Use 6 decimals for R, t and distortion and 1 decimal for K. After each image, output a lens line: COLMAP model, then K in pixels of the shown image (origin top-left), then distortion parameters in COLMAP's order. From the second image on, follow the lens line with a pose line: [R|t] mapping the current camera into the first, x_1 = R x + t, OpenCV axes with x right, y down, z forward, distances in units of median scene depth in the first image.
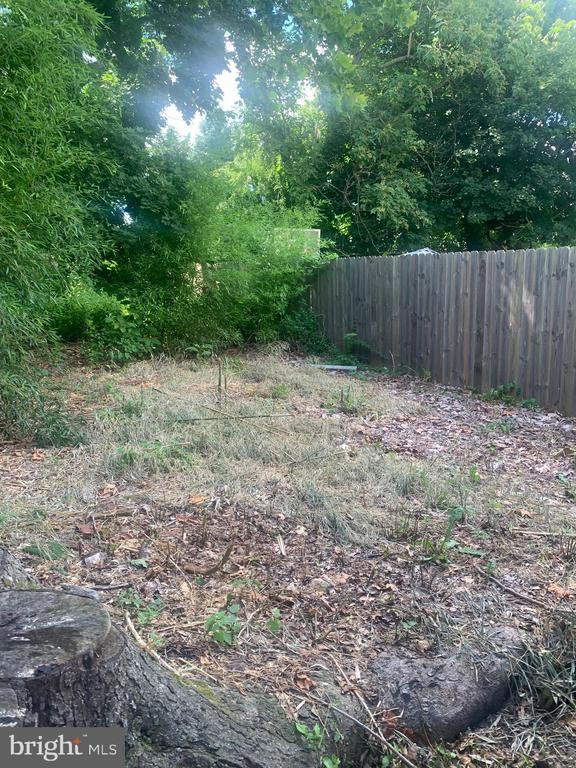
lens RADIAL K [[586.4, 0, 286.1], [0, 586.4, 395.8], [0, 0, 1]] dist [0.034263, -0.051596]
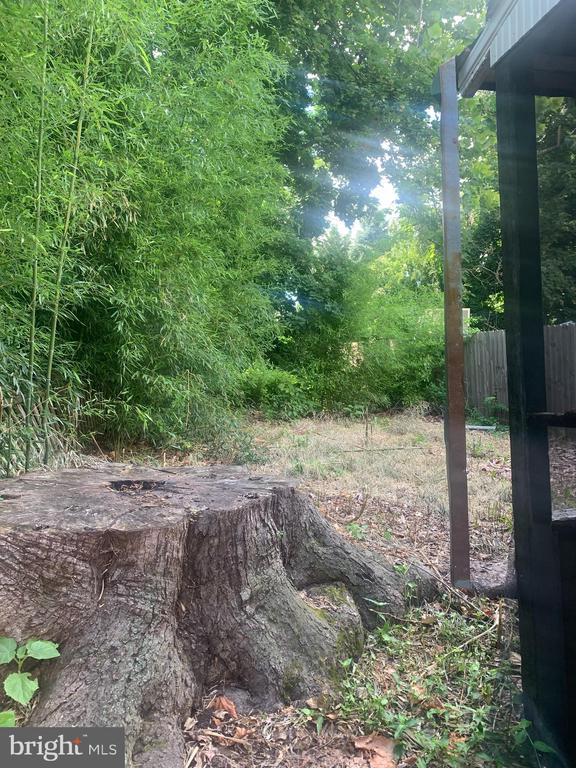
lens RADIAL K [[586.4, 0, 285.9], [0, 586.4, 385.3], [0, 0, 1]] dist [0.034263, -0.051596]
pose [[0.964491, -0.008144, -0.263989, 0.031127], [-0.032680, 0.988164, -0.149882, 0.048521], [0.262085, 0.153187, 0.952809, -0.158632]]
